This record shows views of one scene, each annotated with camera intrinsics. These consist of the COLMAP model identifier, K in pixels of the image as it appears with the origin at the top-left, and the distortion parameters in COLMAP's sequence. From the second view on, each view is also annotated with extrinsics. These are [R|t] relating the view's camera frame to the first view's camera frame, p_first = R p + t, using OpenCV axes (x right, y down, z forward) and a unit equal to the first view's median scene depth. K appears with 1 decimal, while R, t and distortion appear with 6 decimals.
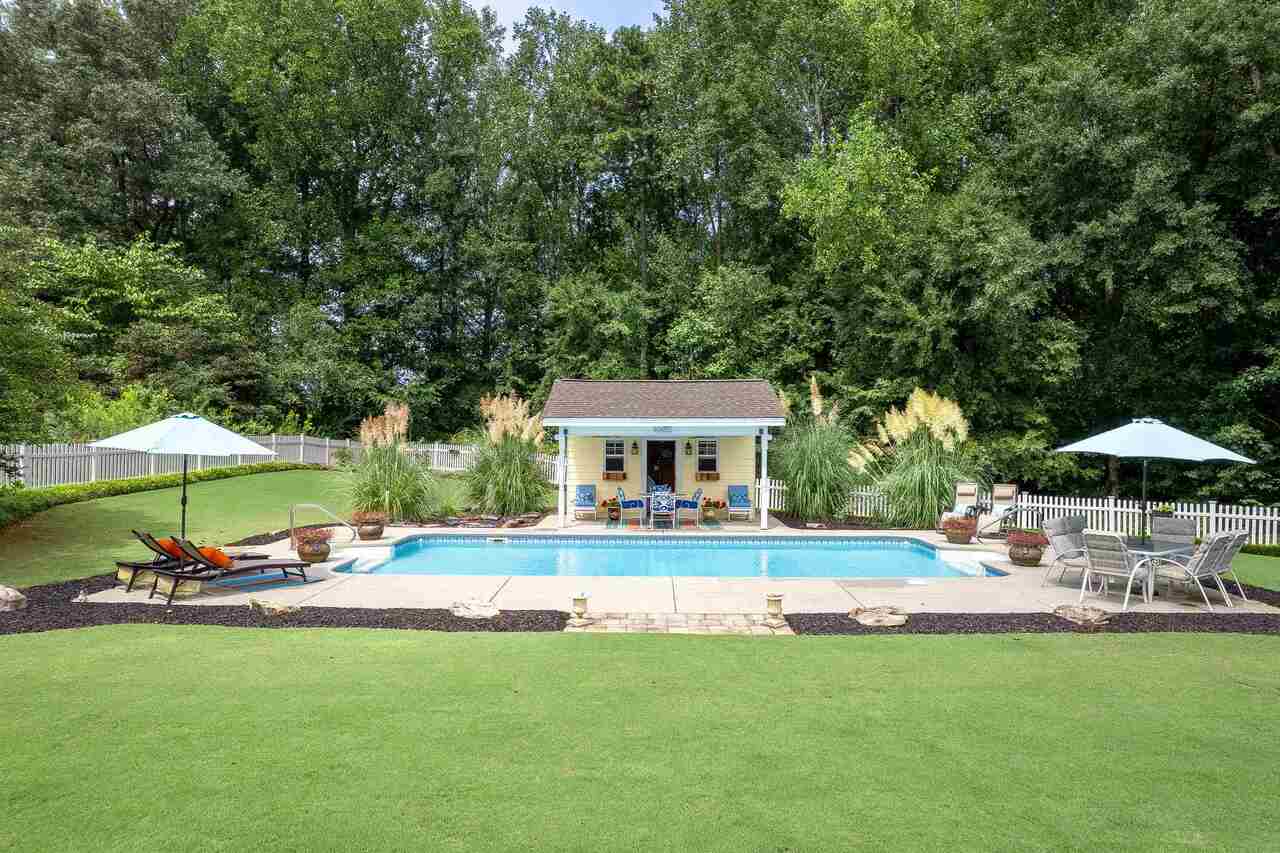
lens RADIAL K [[827.5, 0, 633.7], [0, 827.5, 415.0], [0, 0, 1]] dist [-0.074855, 0.065872]
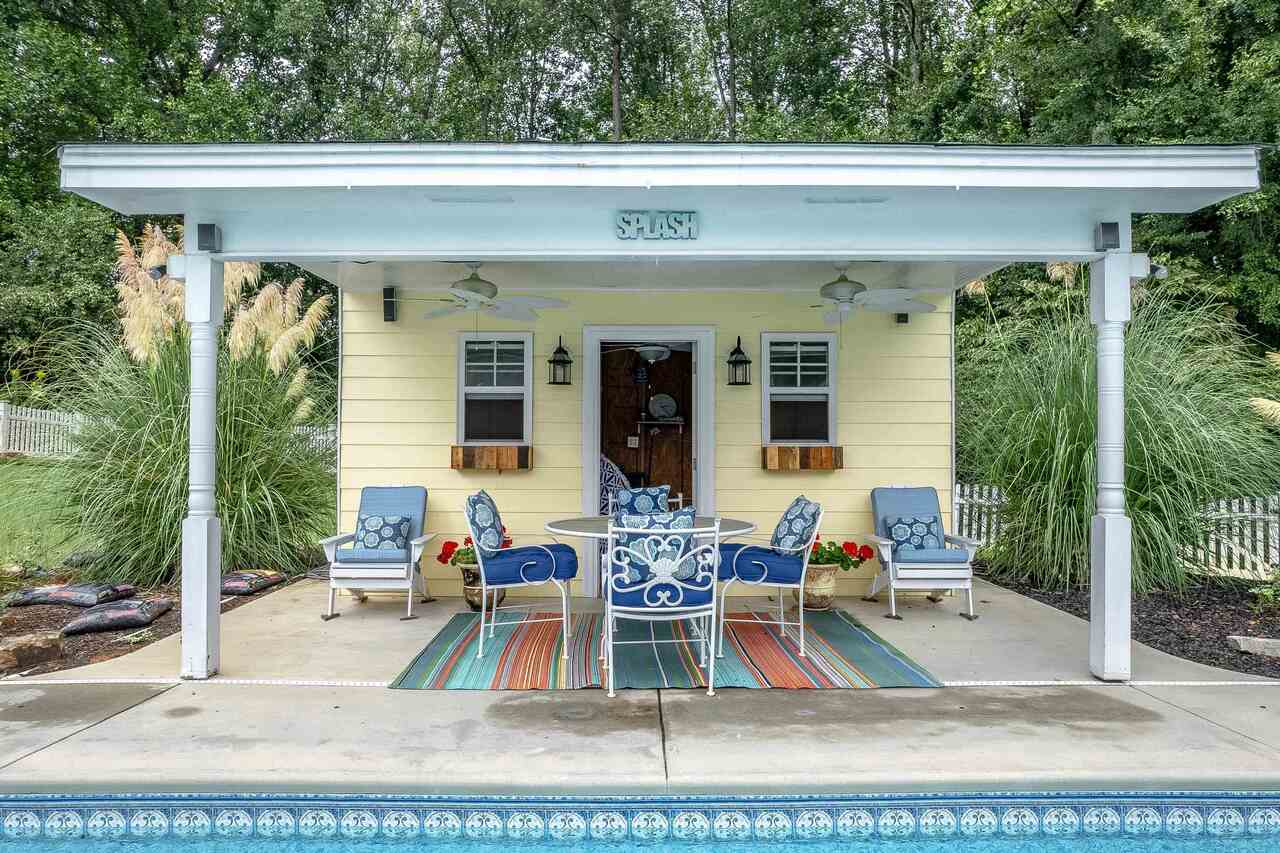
lens RADIAL K [[827.5, 0, 637.7], [0, 827.5, 426.5], [0, 0, 1]] dist [-0.074855, 0.065872]
pose [[0.999637, -0.000751, 0.026934, 0.021442], [0.000681, 0.999996, 0.002612, 0.061250], [-0.026936, -0.002593, 0.999634, 0.695224]]
